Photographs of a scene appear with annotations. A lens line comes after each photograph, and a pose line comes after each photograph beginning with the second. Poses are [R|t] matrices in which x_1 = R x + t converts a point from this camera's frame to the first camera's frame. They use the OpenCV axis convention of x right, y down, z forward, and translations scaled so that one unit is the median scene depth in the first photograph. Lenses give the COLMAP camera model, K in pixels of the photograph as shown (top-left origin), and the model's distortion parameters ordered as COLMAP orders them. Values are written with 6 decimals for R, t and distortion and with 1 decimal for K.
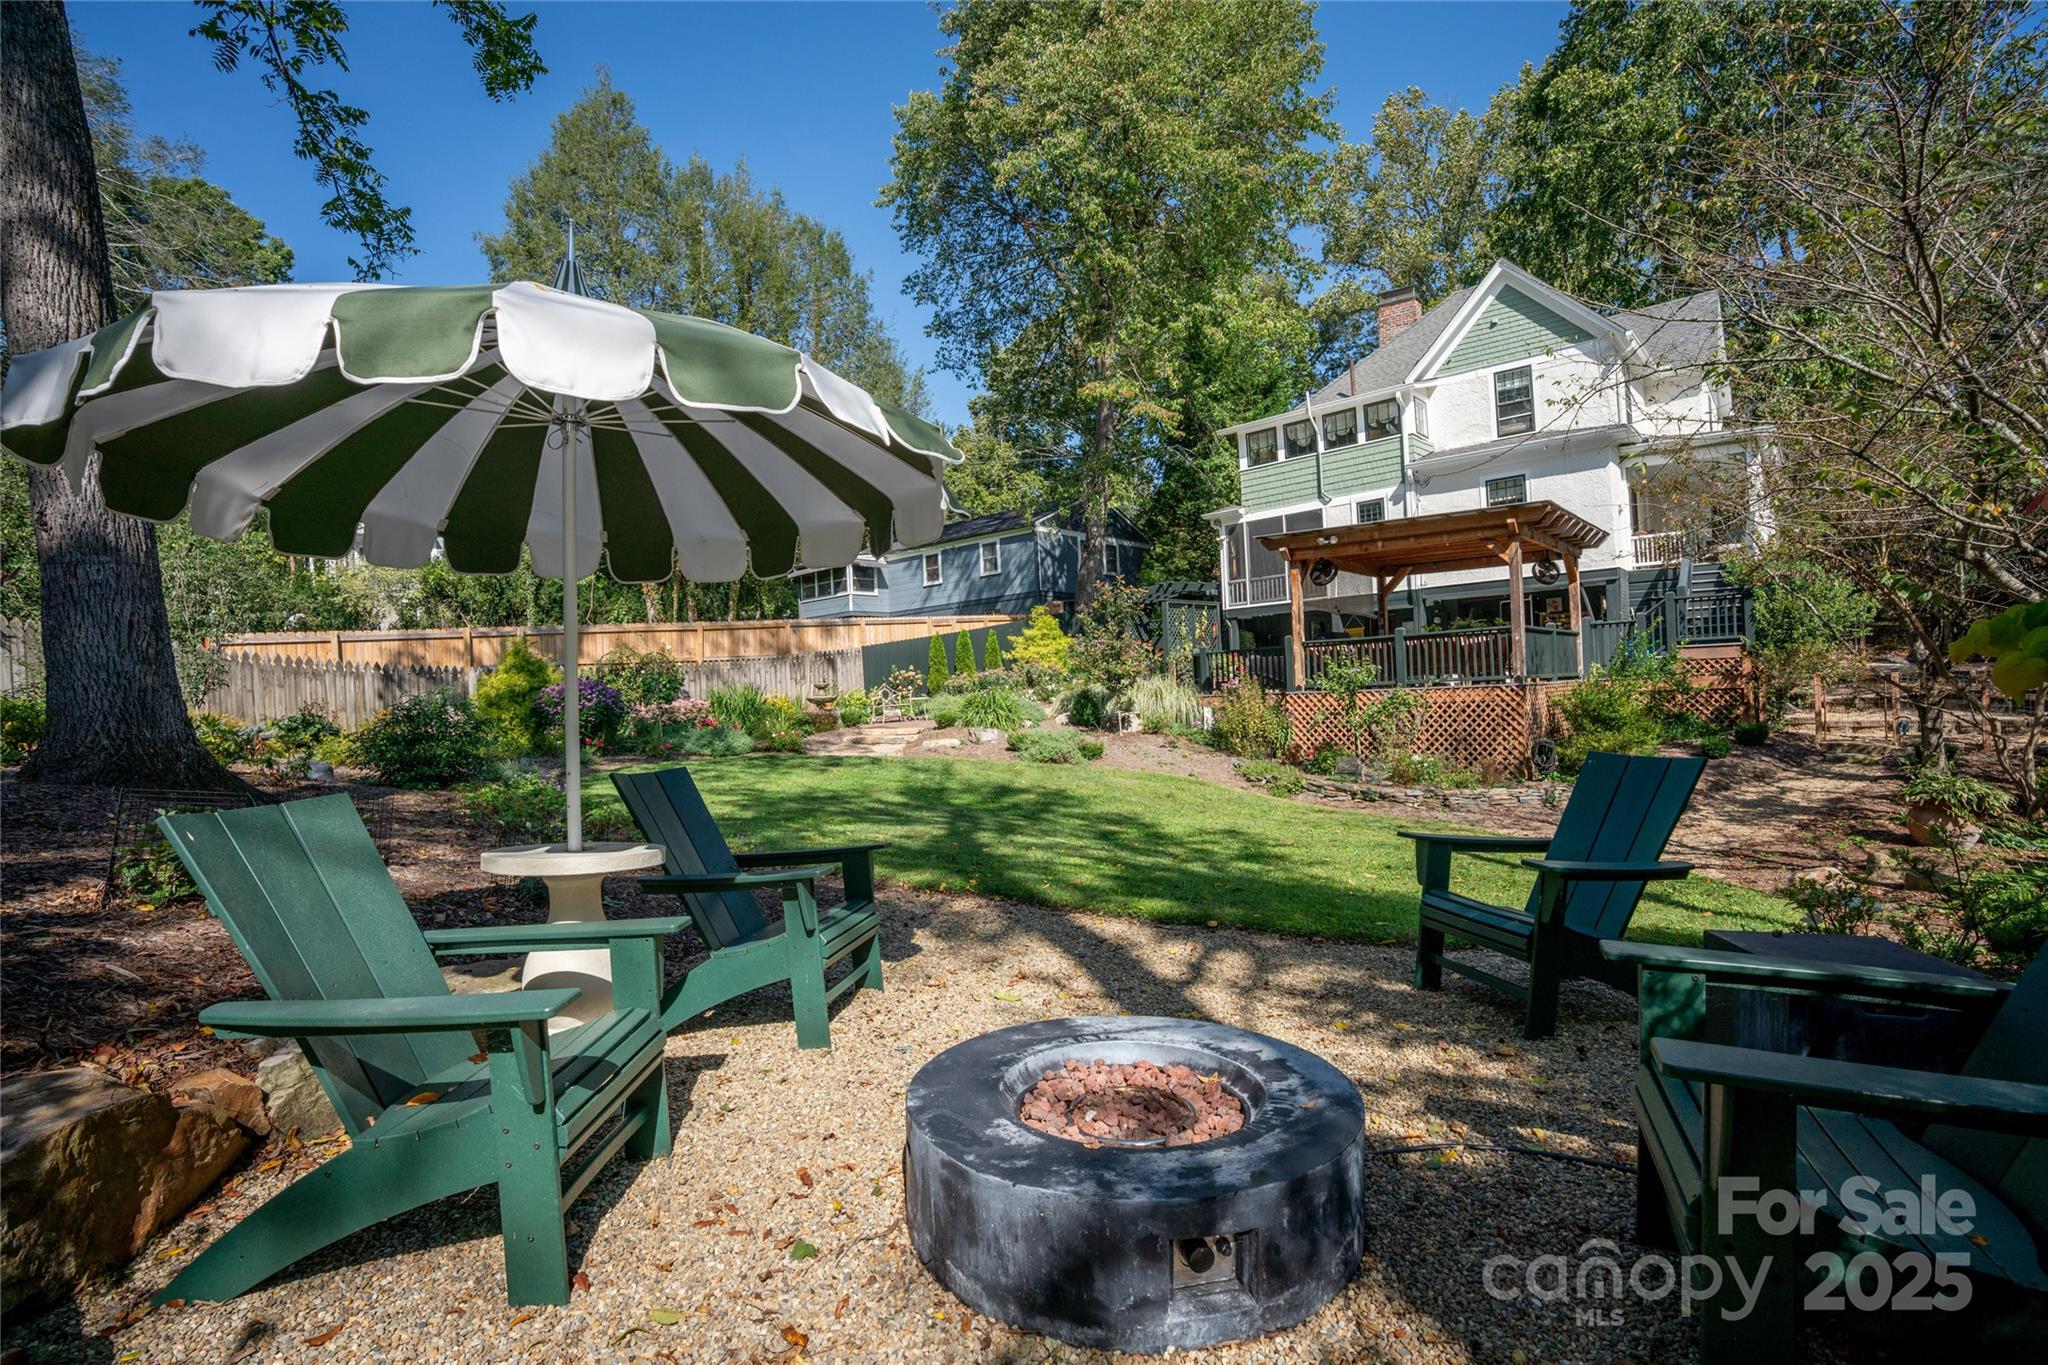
lens RADIAL K [[938.5, 0, 1037.8], [0, 938.5, 701.5], [0, 0, 1]] dist [-0.055883, 0.000200]
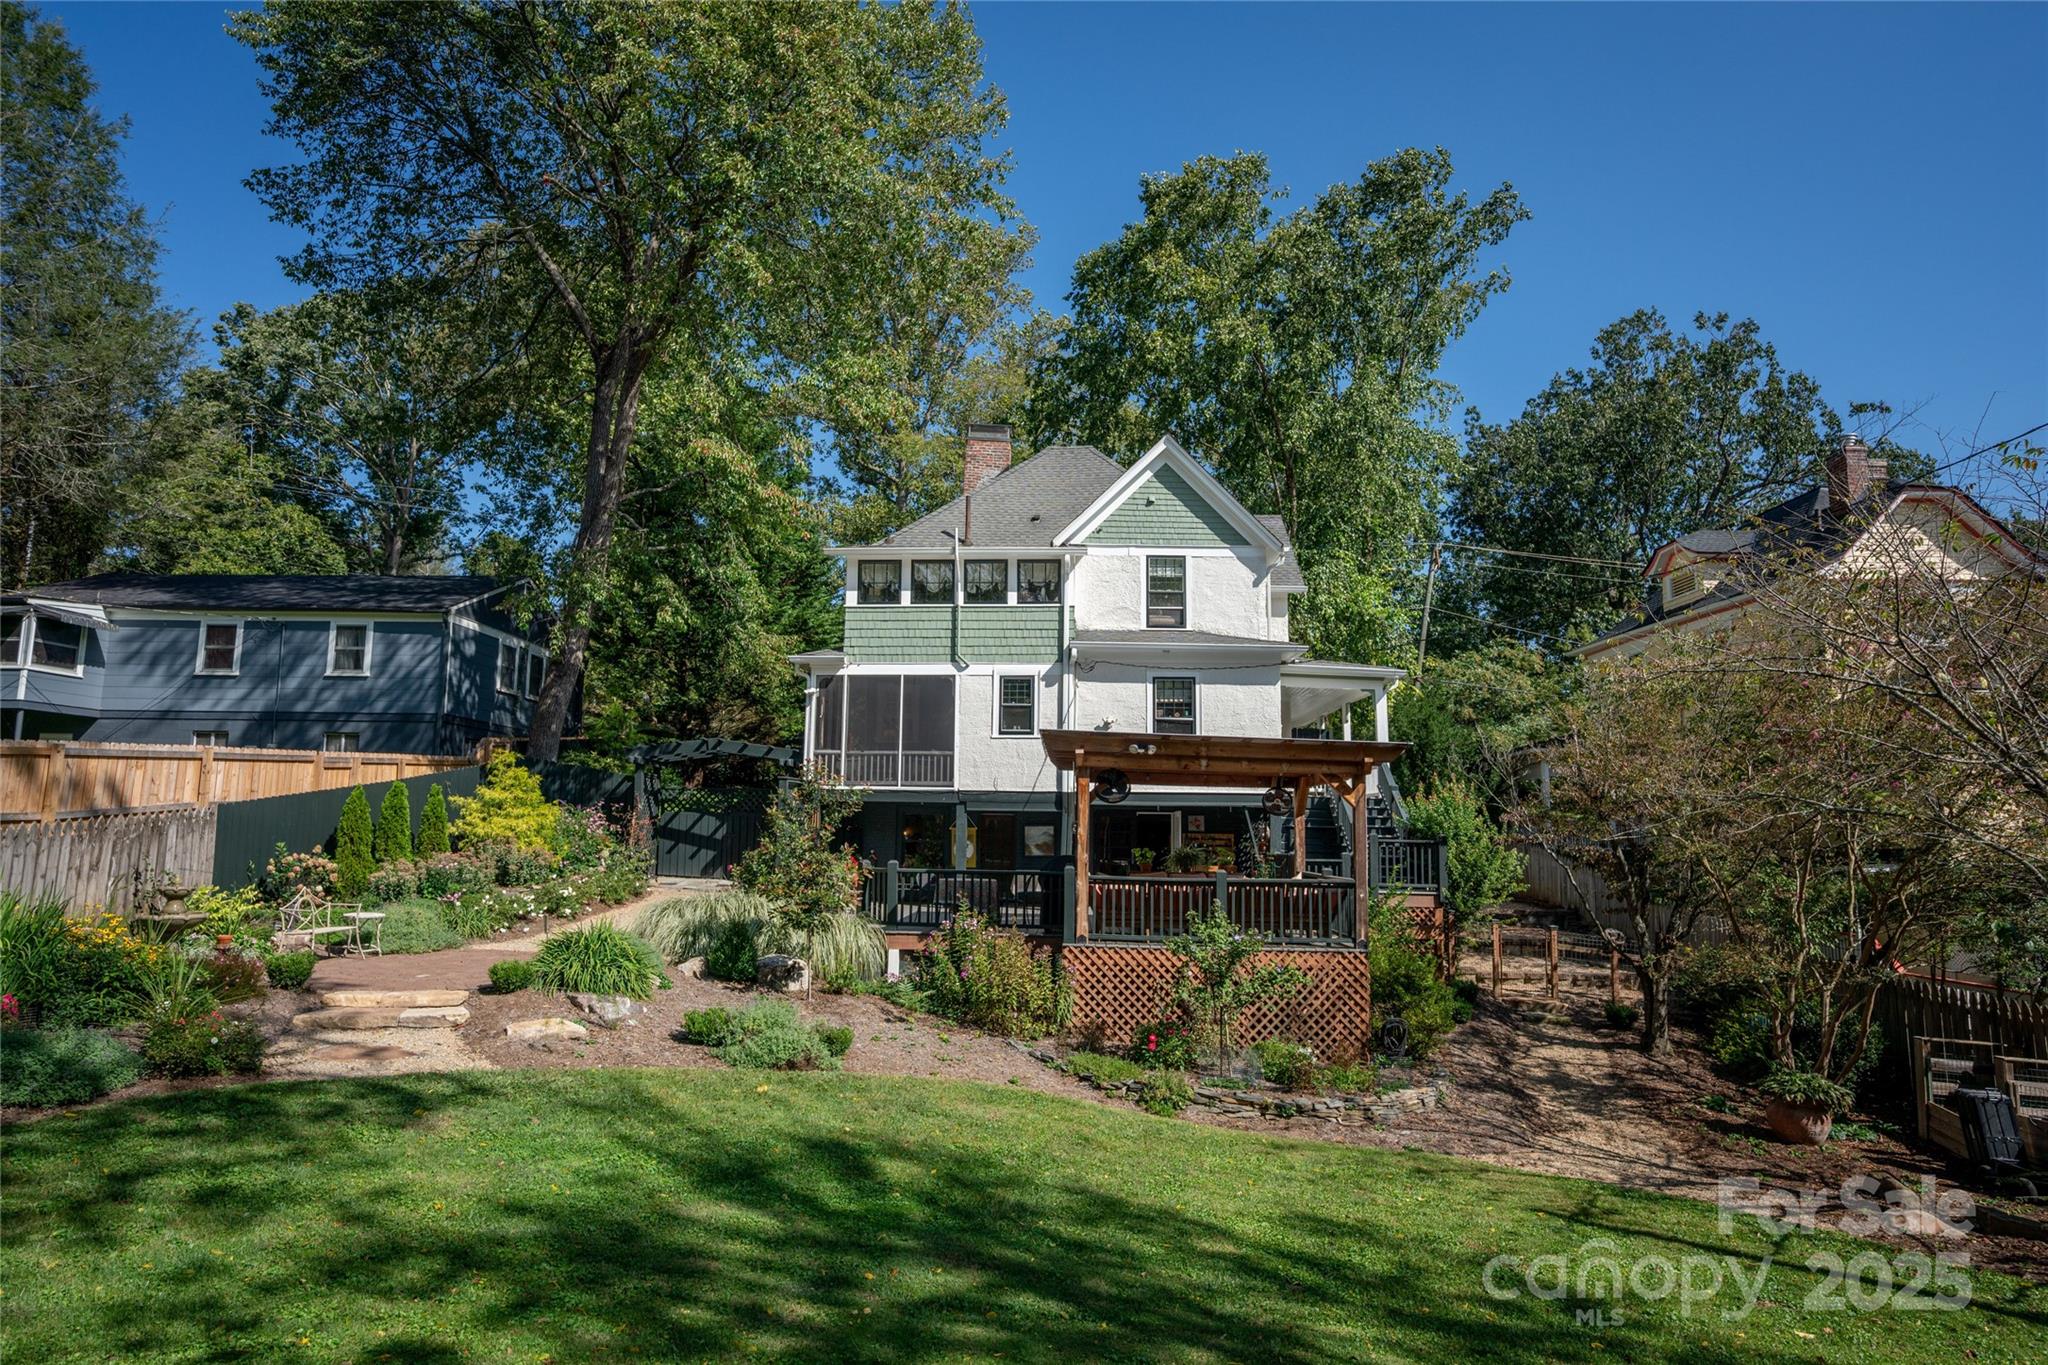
lens RADIAL K [[1136.7, 0, 1024.0], [0, 1136.7, 682.5], [0, 0, 1]] dist [-0.021500, 0.000050]
pose [[0.773972, 0.142978, 0.616867, -0.245418], [-0.048609, 0.984716, -0.167249, -0.044155], [-0.631351, 0.099461, 0.769092, 0.229660]]
